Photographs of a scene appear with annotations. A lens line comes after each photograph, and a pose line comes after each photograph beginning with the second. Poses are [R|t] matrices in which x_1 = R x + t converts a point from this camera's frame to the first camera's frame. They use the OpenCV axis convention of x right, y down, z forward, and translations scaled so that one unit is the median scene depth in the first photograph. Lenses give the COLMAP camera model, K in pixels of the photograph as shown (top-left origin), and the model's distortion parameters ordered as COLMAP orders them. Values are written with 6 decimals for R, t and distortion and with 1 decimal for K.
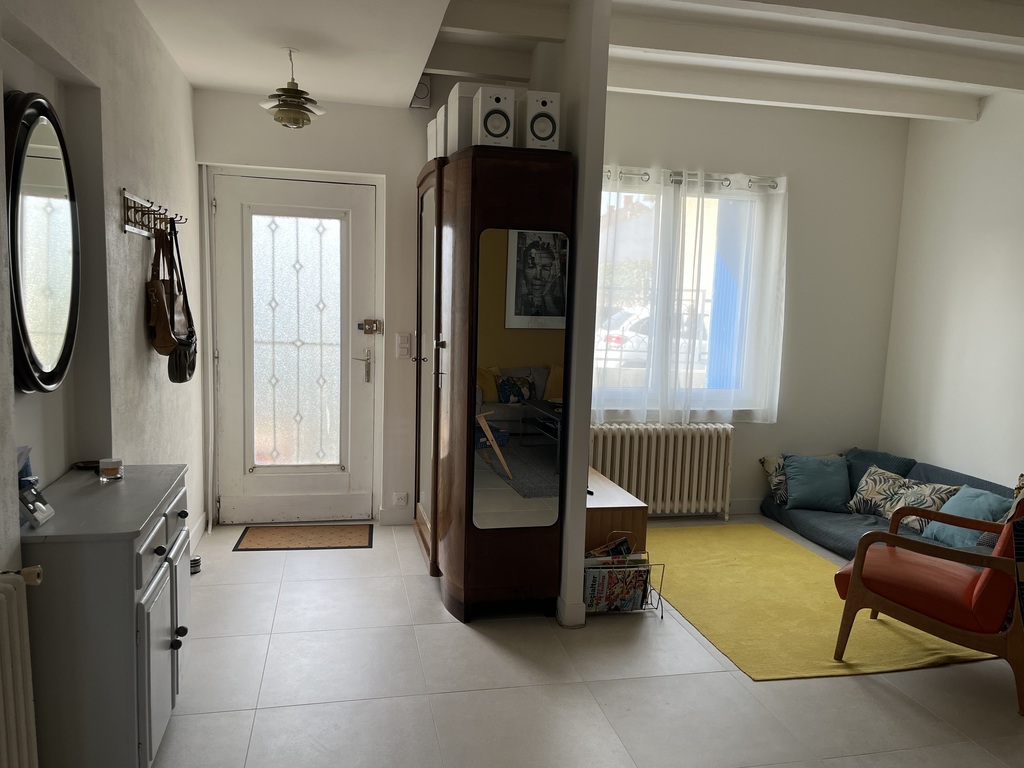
lens RADIAL K [[770.2, 0, 512.8], [0, 770.2, 389.4], [0, 0, 1]] dist [0.029587, 0.000117]
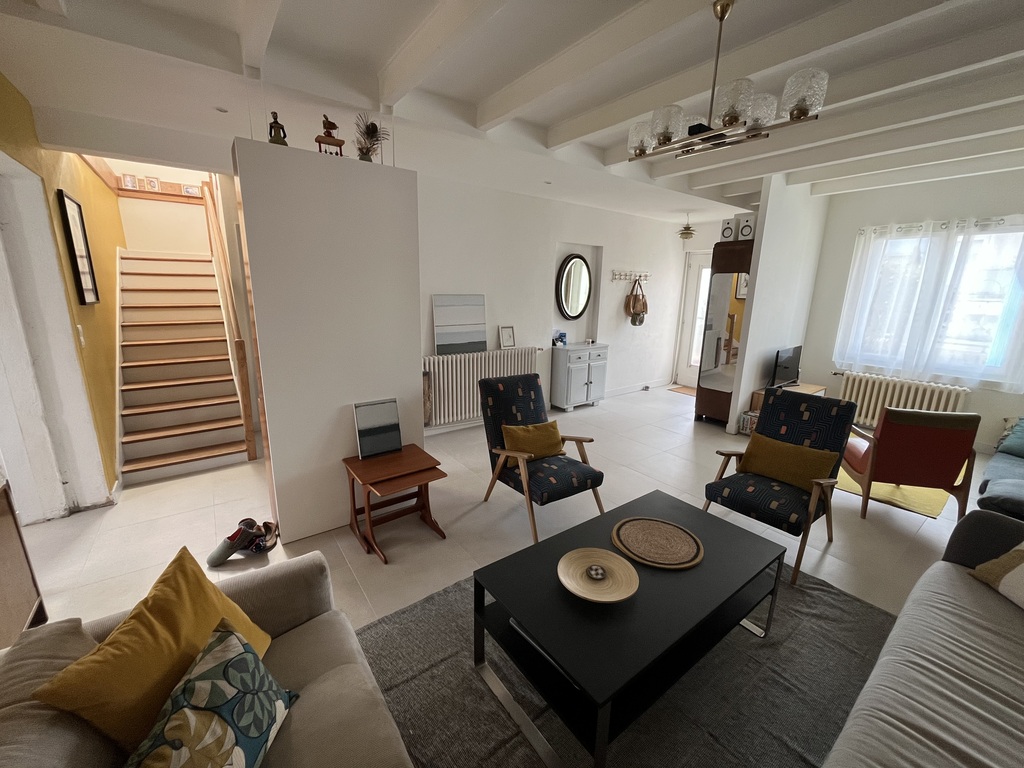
lens RADIAL K [[418.2, 0, 512.0], [0, 418.2, 384.0], [0, 0, 1]] dist [0.001015, 0.000251]
pose [[0.405895, 0.183270, -0.895356, 0.878994], [-0.118341, 0.981979, 0.147353, 0.030664], [0.906226, 0.046147, 0.420268, -0.194828]]
